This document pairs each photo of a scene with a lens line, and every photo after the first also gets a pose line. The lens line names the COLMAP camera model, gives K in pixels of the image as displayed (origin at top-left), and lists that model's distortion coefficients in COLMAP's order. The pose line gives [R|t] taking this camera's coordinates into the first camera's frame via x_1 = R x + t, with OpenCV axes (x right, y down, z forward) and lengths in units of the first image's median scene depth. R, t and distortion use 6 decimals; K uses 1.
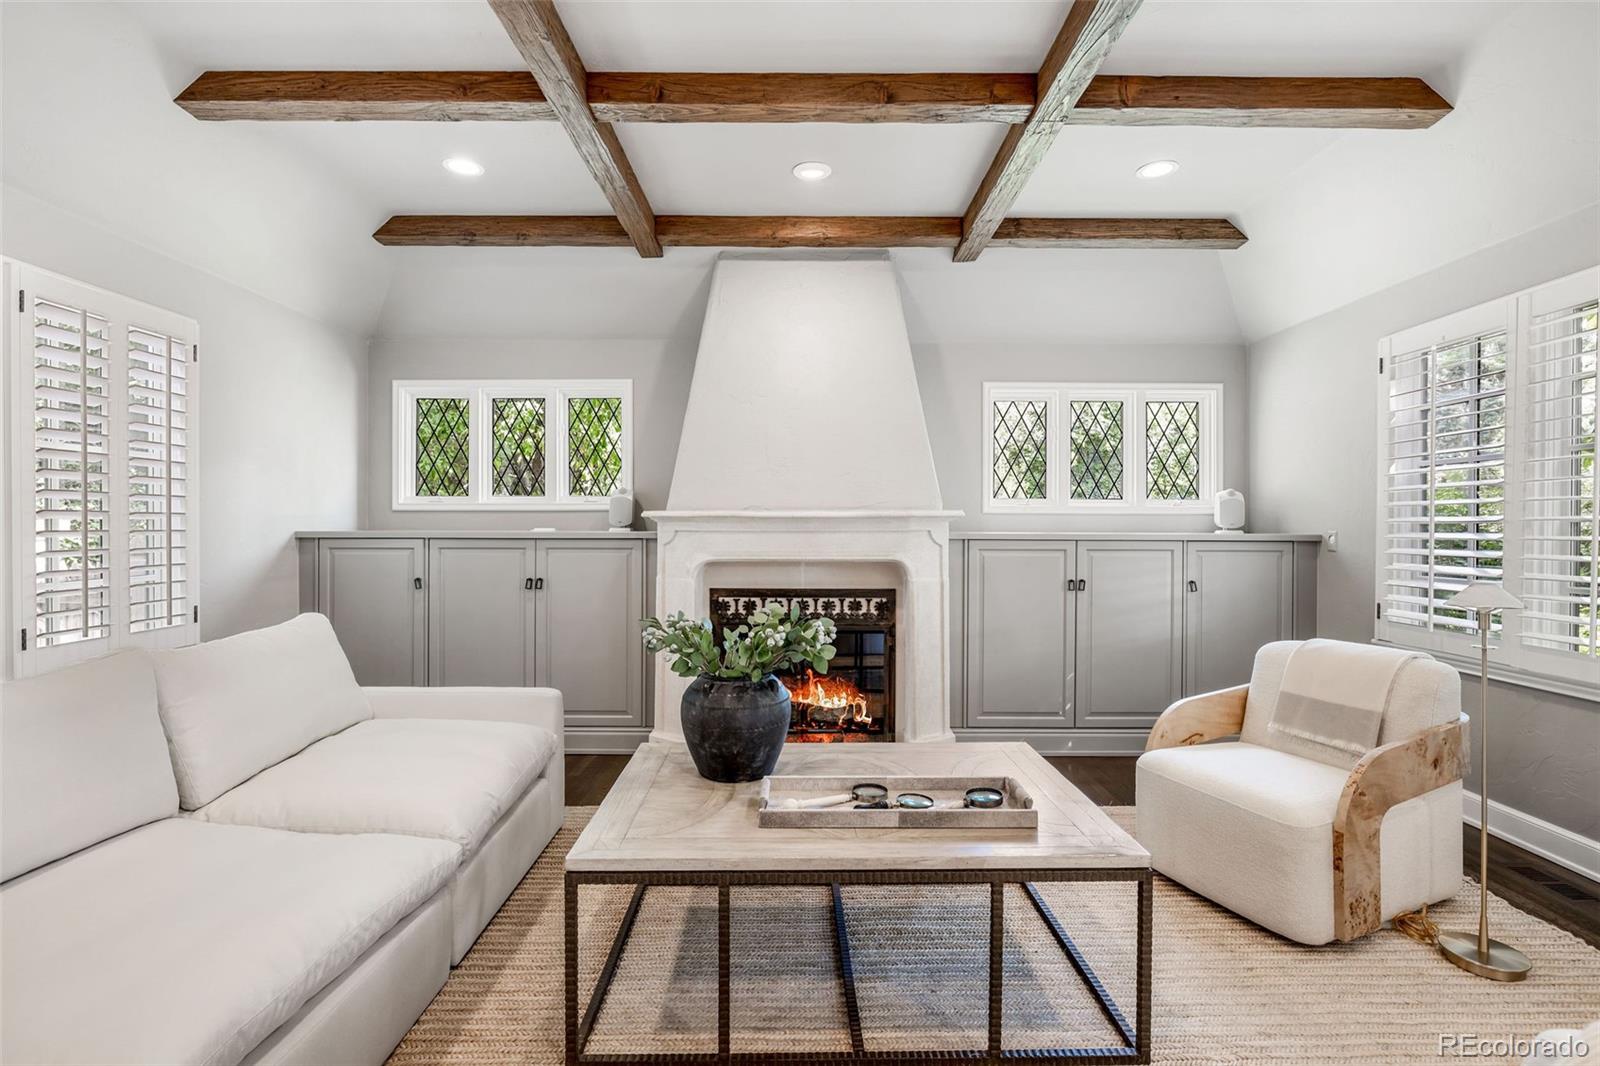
lens RADIAL K [[731.9, 0, 801.3], [0, 731.9, 532.7], [0, 0, 1]] dist [-0.013945, -0.000757]
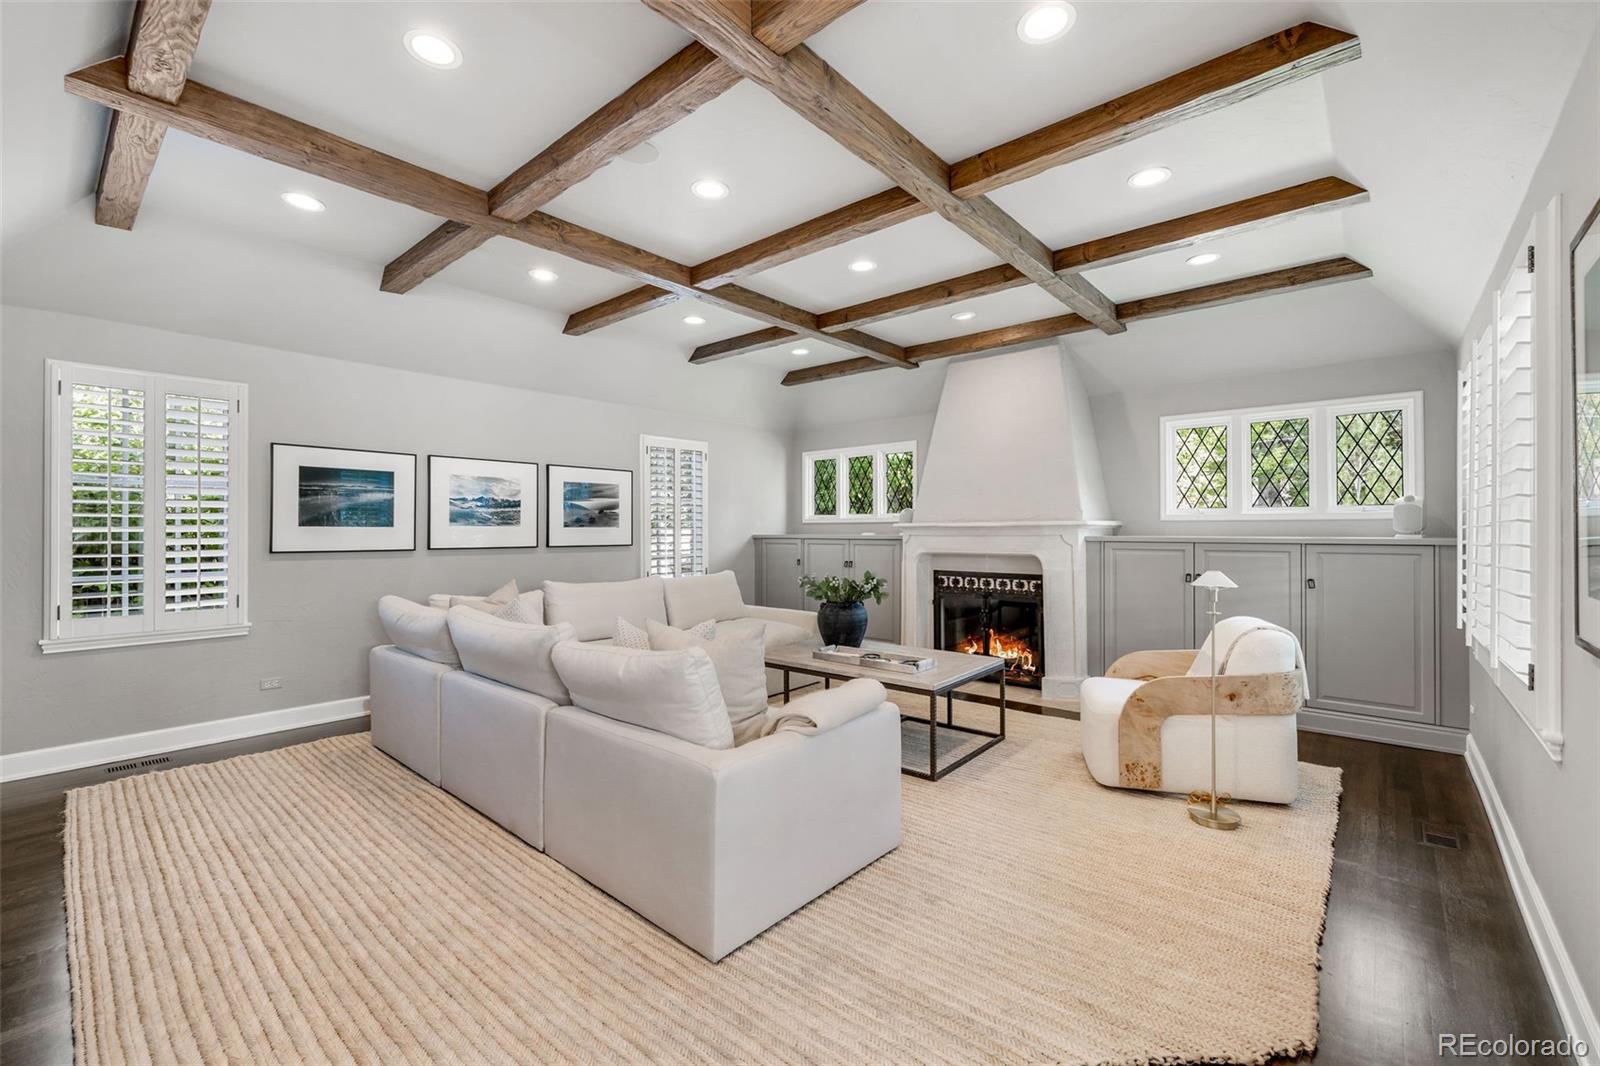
lens RADIAL K [[670.8, 0, 788.8], [0, 670.8, 532.7], [0, 0, 1]] dist [-0.000059, 0.000598]
pose [[0.746692, -0.000134, -0.665170, 0.628151], [-0.002285, 0.999994, -0.002767, -0.002275], [0.665166, 0.003586, 0.746687, -0.335861]]
